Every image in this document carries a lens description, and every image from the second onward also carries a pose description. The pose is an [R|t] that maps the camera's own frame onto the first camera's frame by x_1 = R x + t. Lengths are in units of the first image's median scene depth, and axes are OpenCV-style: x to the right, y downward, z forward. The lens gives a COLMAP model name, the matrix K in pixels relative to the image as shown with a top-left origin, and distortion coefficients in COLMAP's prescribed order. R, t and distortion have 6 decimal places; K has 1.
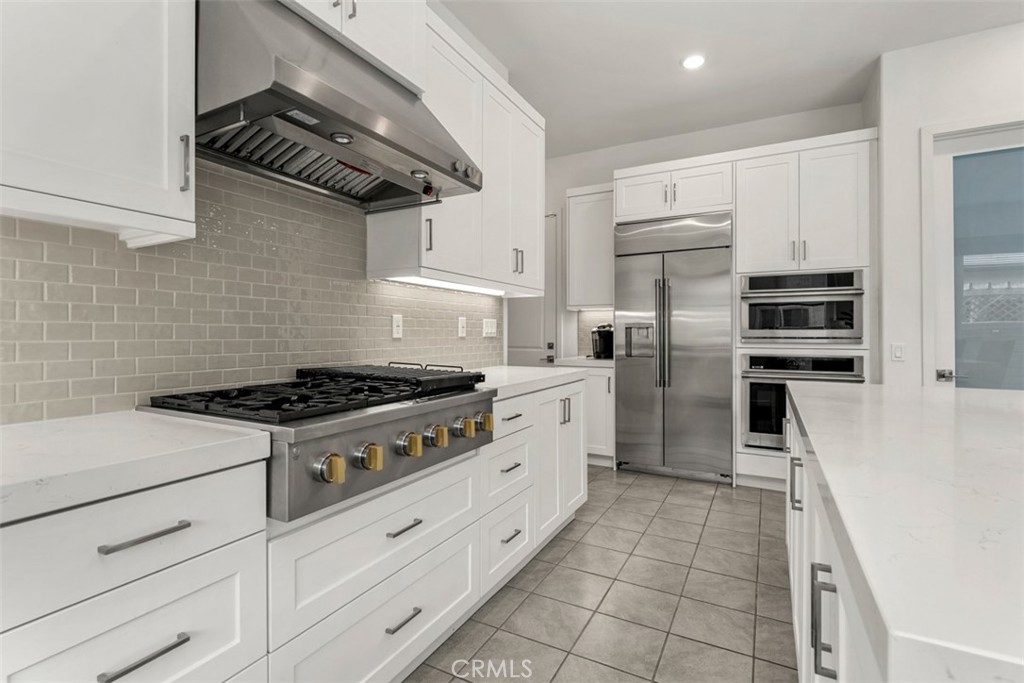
lens RADIAL K [[475.5, 0, 516.0], [0, 475.5, 336.9], [0, 0, 1]] dist [0.000996, -0.002252]
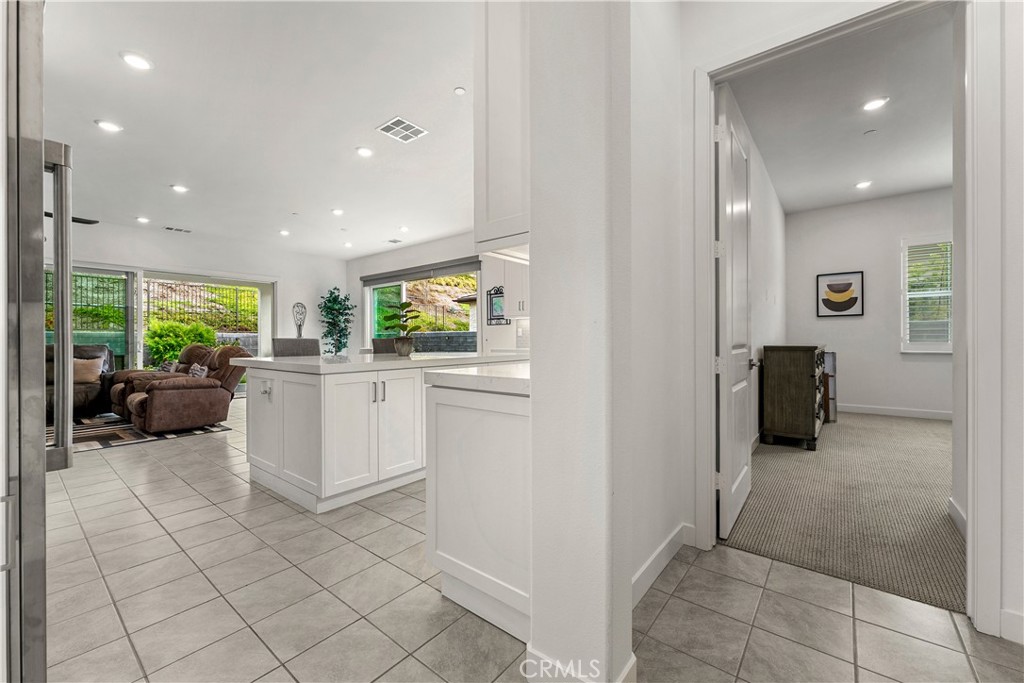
lens RADIAL K [[411.5, 0, 507.6], [0, 411.5, 339.6], [0, 0, 1]] dist [-0.000813, 0.000577]
pose [[-0.980737, 0.002160, 0.195322, -0.074619], [0.003276, 0.999980, 0.005390, 0.018671], [-0.195307, 0.005926, -0.980724, 1.426315]]
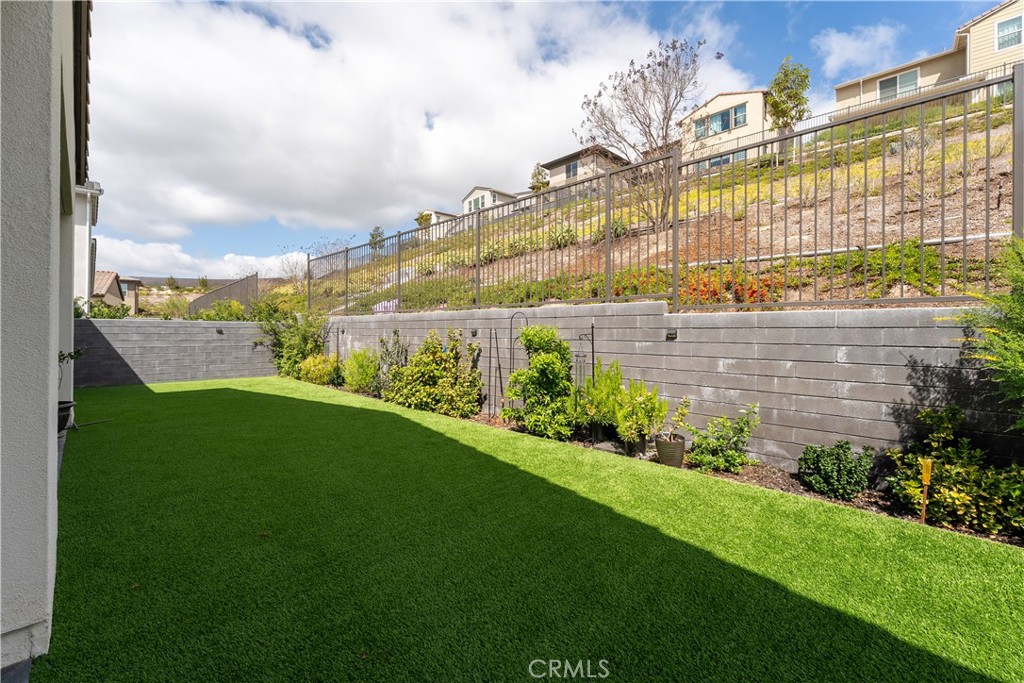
lens RADIAL K [[411.5, 0, 501.6], [0, 411.5, 334.9], [0, 0, 1]] dist [-0.000813, 0.000577]
pose [[0.290669, -0.004931, 0.956811, 3.081269], [0.002983, 0.999987, 0.004248, 0.022384], [-0.956819, 0.001619, 0.290680, -1.088901]]
